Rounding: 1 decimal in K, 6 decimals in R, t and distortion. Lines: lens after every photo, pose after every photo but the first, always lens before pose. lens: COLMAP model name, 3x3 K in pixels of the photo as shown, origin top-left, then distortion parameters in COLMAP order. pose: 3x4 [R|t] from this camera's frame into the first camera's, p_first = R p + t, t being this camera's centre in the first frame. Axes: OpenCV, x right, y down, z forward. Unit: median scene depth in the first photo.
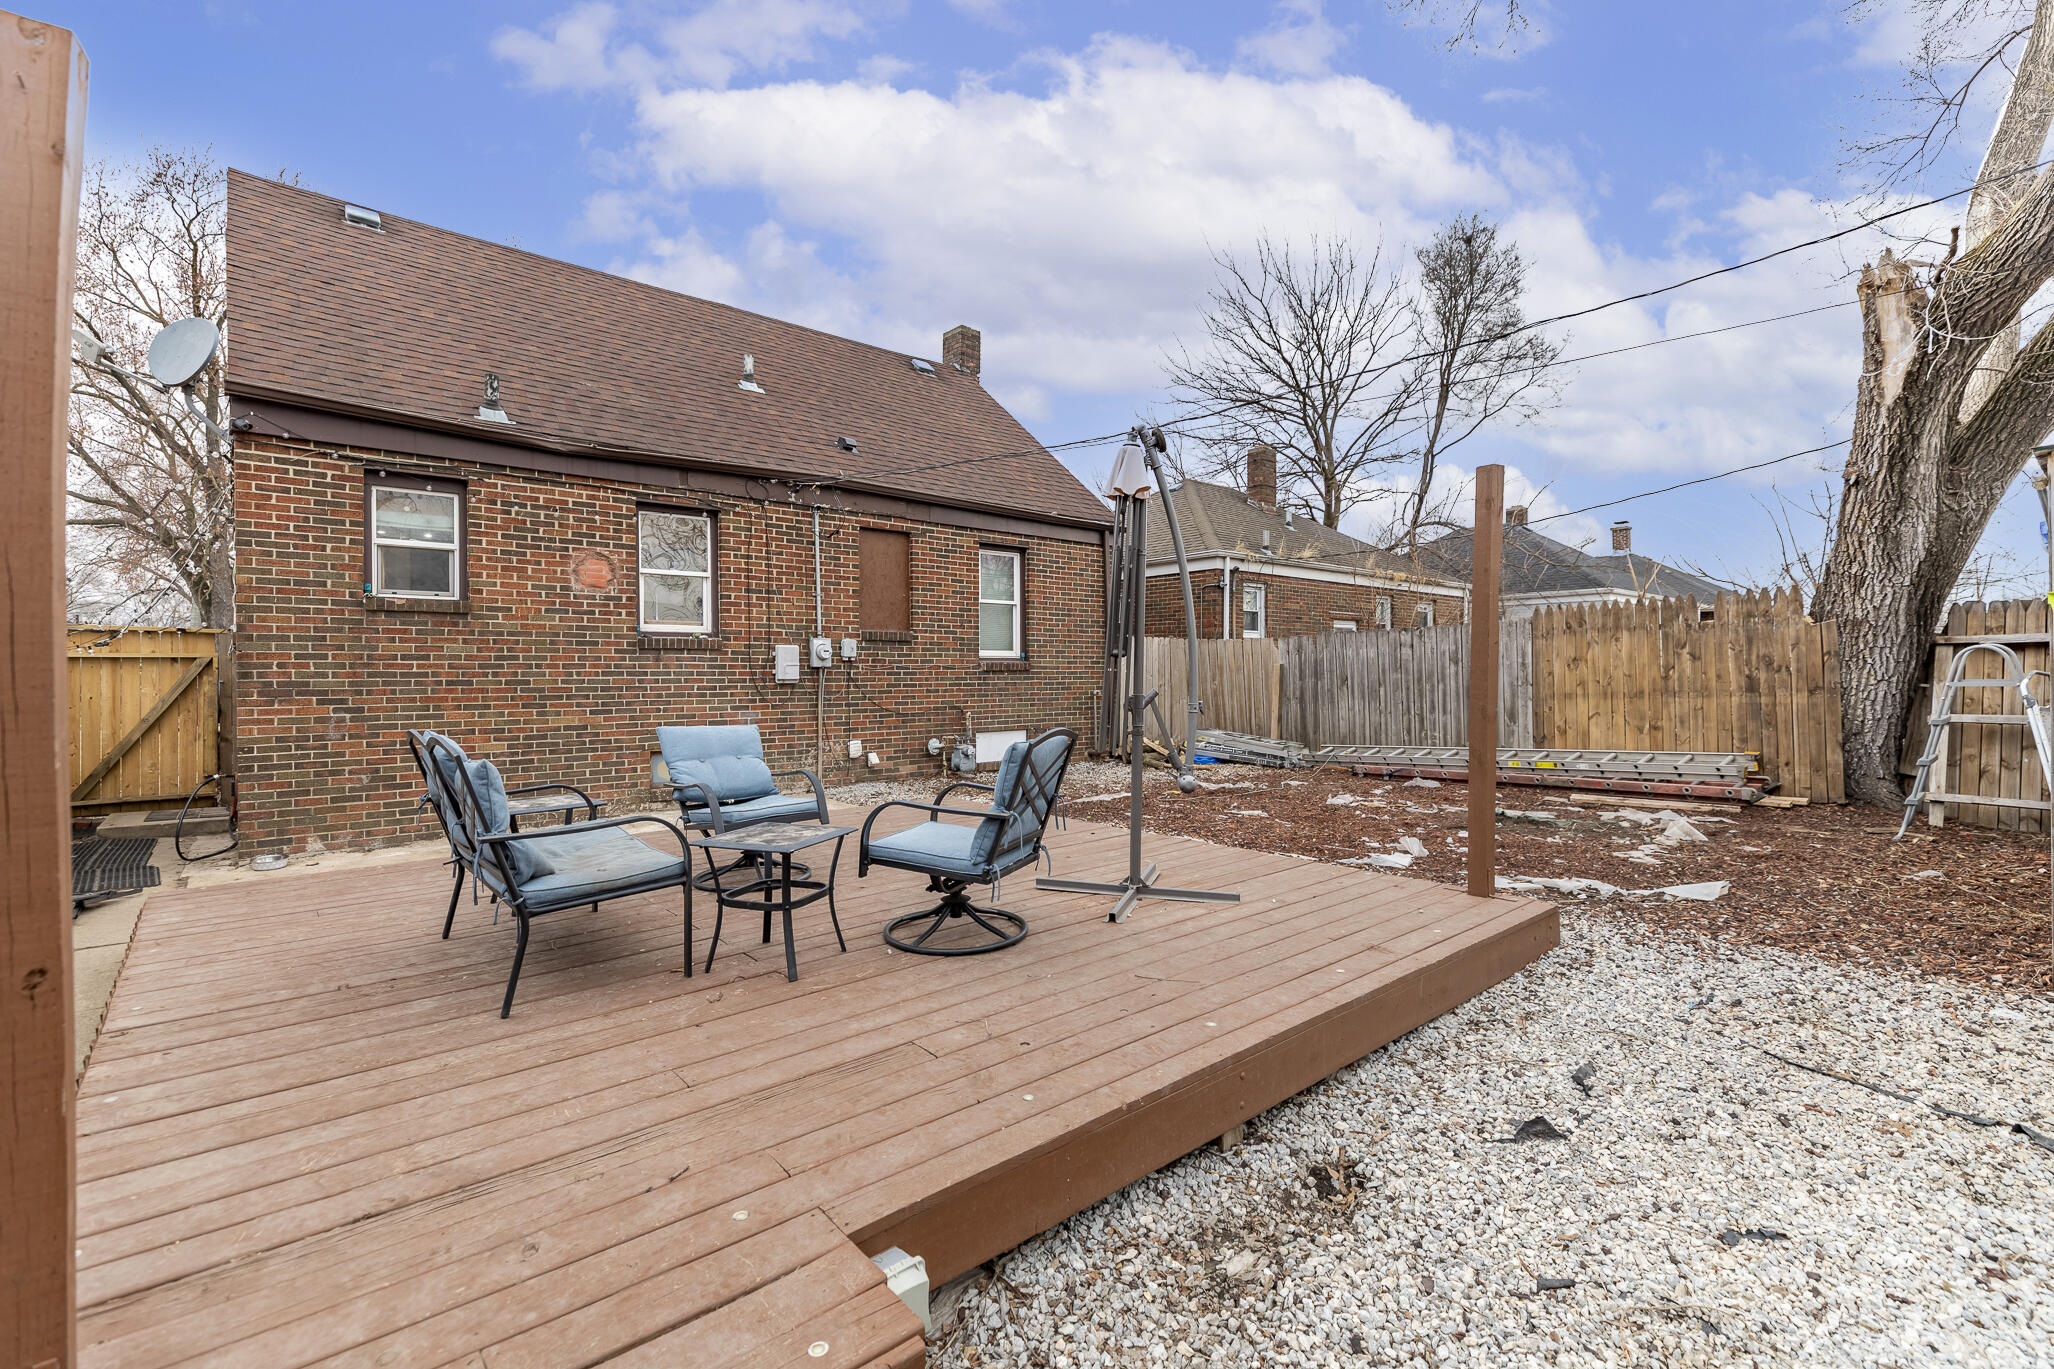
lens RADIAL K [[908.5, 0, 1037.1], [0, 908.5, 673.7], [0, 0, 1]] dist [0.025835, -0.012671]
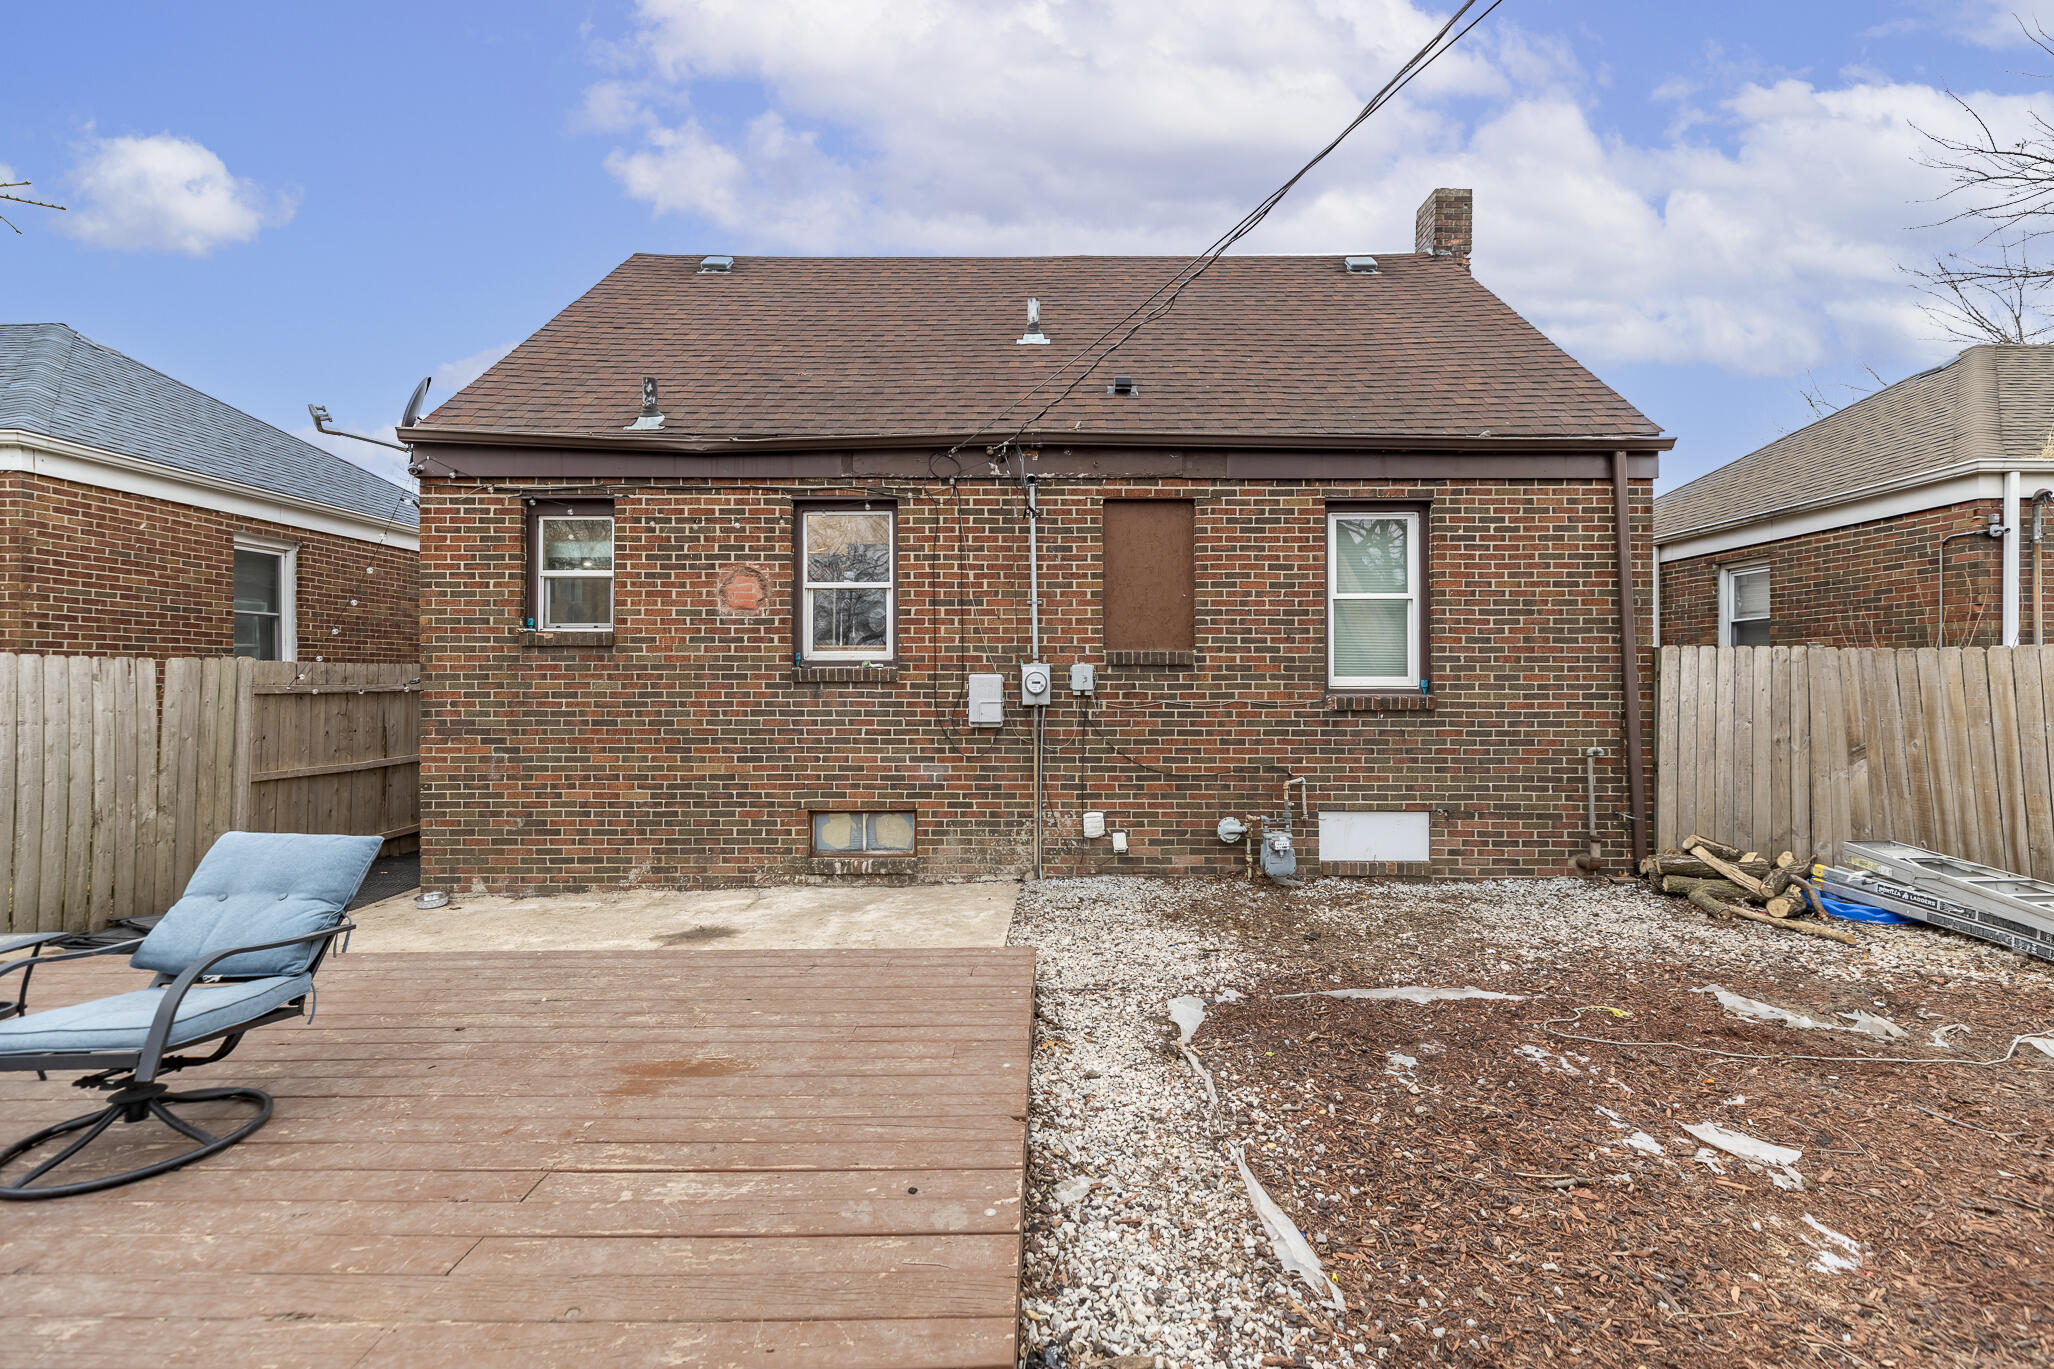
lens RADIAL K [[908.5, 0, 1037.1], [0, 908.5, 673.7], [0, 0, 1]] dist [0.025835, -0.012671]
pose [[0.750499, -0.002660, -0.660867, 0.264029], [-0.003714, 0.999959, -0.008243, -0.029934], [0.660862, 0.008641, 0.750458, 0.551798]]
